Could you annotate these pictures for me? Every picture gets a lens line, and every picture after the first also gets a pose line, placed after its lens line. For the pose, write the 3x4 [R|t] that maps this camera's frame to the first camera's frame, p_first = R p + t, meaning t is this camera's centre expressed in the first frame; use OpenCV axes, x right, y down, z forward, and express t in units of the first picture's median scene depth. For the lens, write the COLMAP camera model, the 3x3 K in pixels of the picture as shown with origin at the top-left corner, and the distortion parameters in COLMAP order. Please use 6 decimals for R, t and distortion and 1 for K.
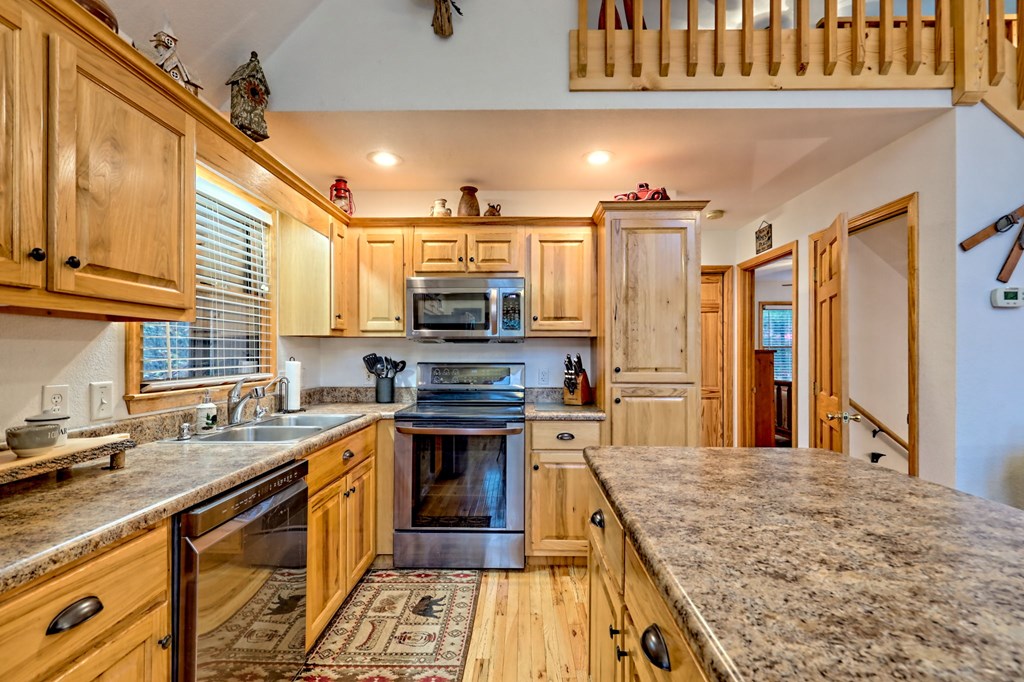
lens RADIAL K [[456.7, 0, 514.7], [0, 456.7, 350.3], [0, 0, 1]] dist [-0.000602, -0.000196]
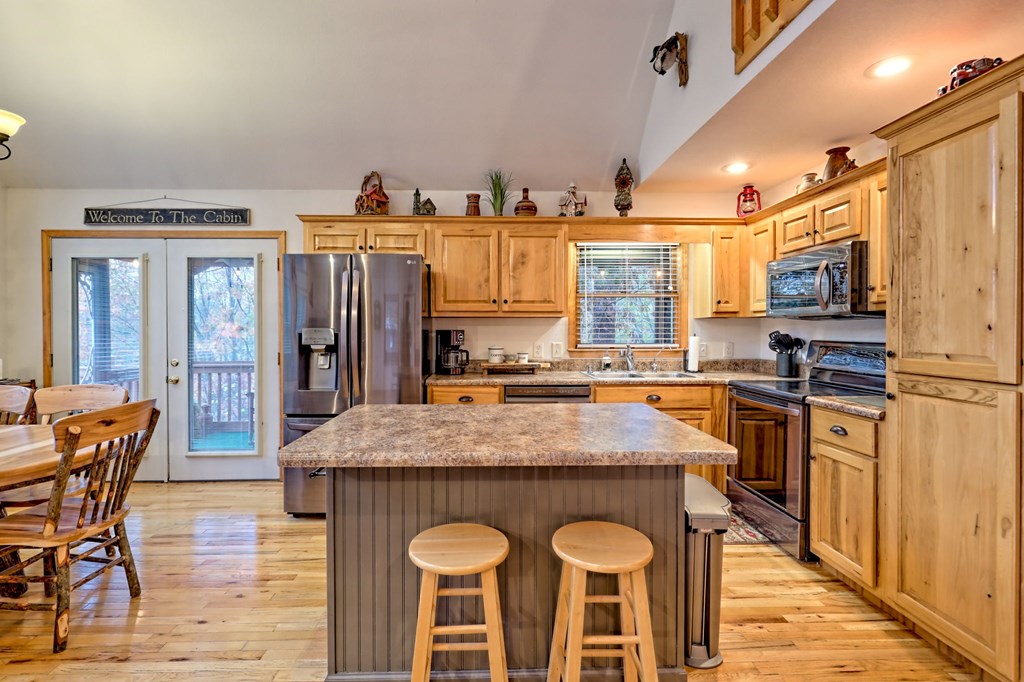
lens RADIAL K [[491.0, 0, 512.0], [0, 491.0, 341.0], [0, 0, 1]] dist [0.000285, -0.000100]
pose [[0.054481, 0.021564, -0.998282, 0.970381], [0.005103, 0.999748, 0.021875, 0.001385], [0.998502, -0.006286, 0.054358, 0.348997]]
